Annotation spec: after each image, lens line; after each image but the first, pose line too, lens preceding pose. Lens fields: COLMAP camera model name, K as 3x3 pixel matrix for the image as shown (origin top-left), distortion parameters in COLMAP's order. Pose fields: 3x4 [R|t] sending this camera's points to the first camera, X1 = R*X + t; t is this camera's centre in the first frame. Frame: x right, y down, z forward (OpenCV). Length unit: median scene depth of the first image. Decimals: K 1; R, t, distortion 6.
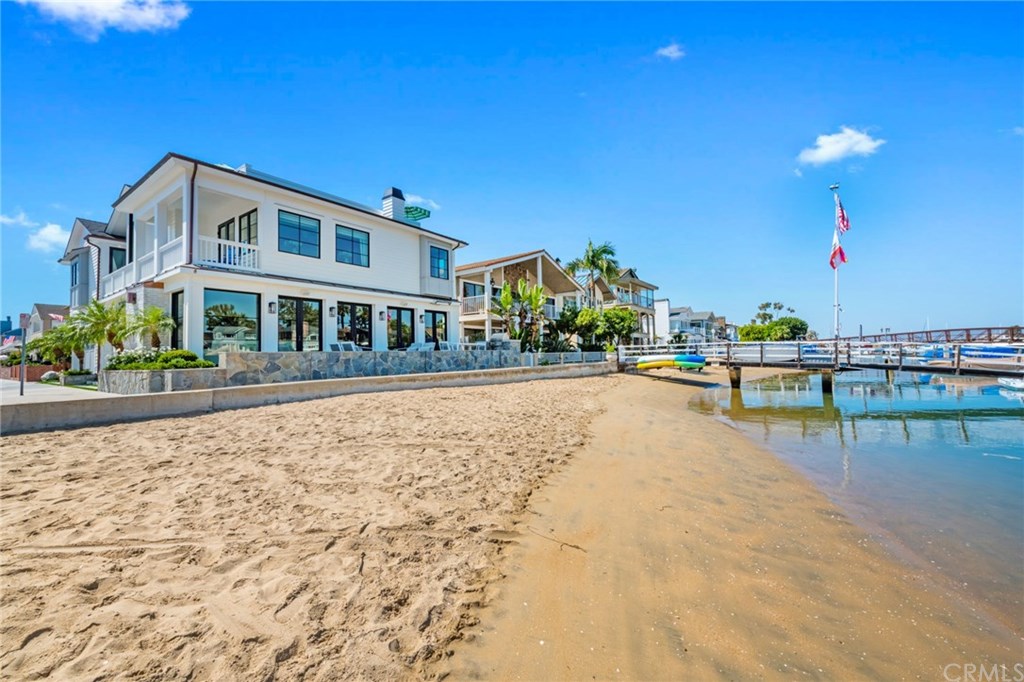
lens RADIAL K [[416.0, 0, 528.1], [0, 416.0, 338.7], [0, 0, 1]] dist [-0.000036, -0.000326]
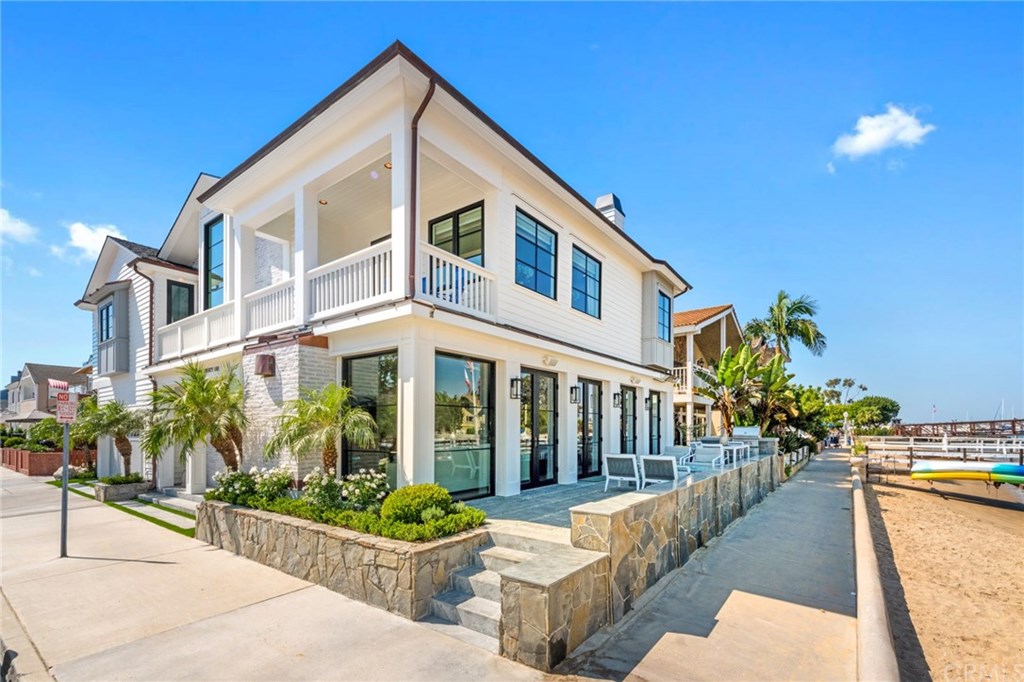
lens RADIAL K [[446.2, 0, 524.2], [0, 446.2, 423.8], [0, 0, 1]] dist [0.001072, -0.000102]
pose [[0.999622, 0.023907, -0.013569, -0.527752], [-0.023465, 0.999217, 0.031869, -0.042532], [0.014320, -0.031539, 0.999400, 0.378335]]
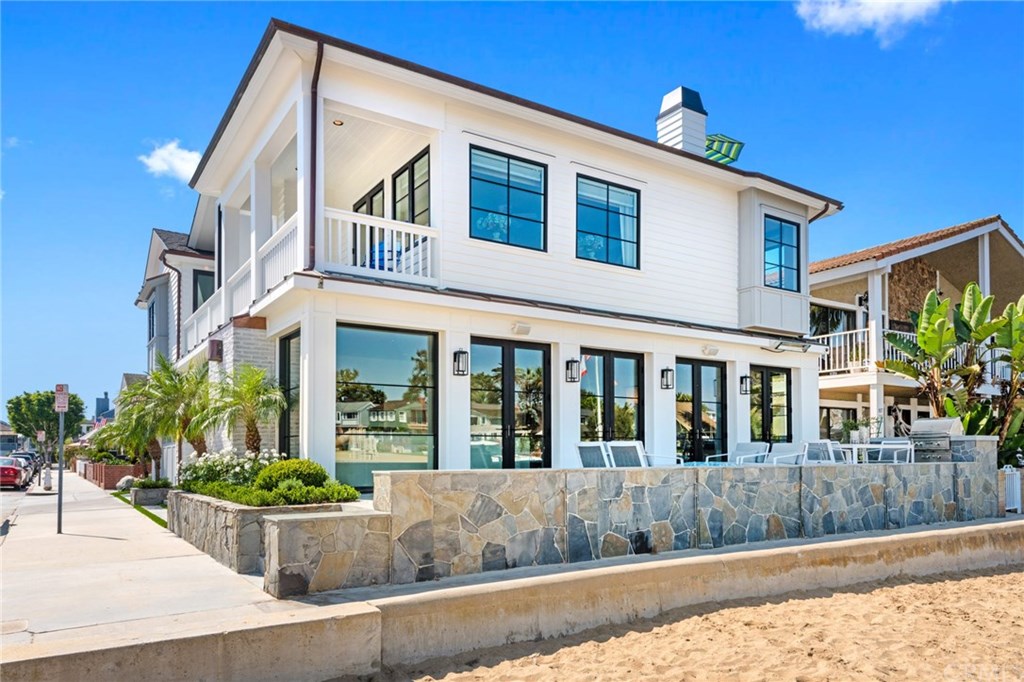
lens RADIAL K [[706.1, 0, 527.0], [0, 706.1, 437.2], [0, 0, 1]] dist [0.010108, 0.001180]
pose [[0.931470, 0.011951, -0.363622, -0.240401], [-0.004520, 0.999763, 0.021282, -0.010408], [0.363790, -0.018180, 0.931304, 0.281229]]
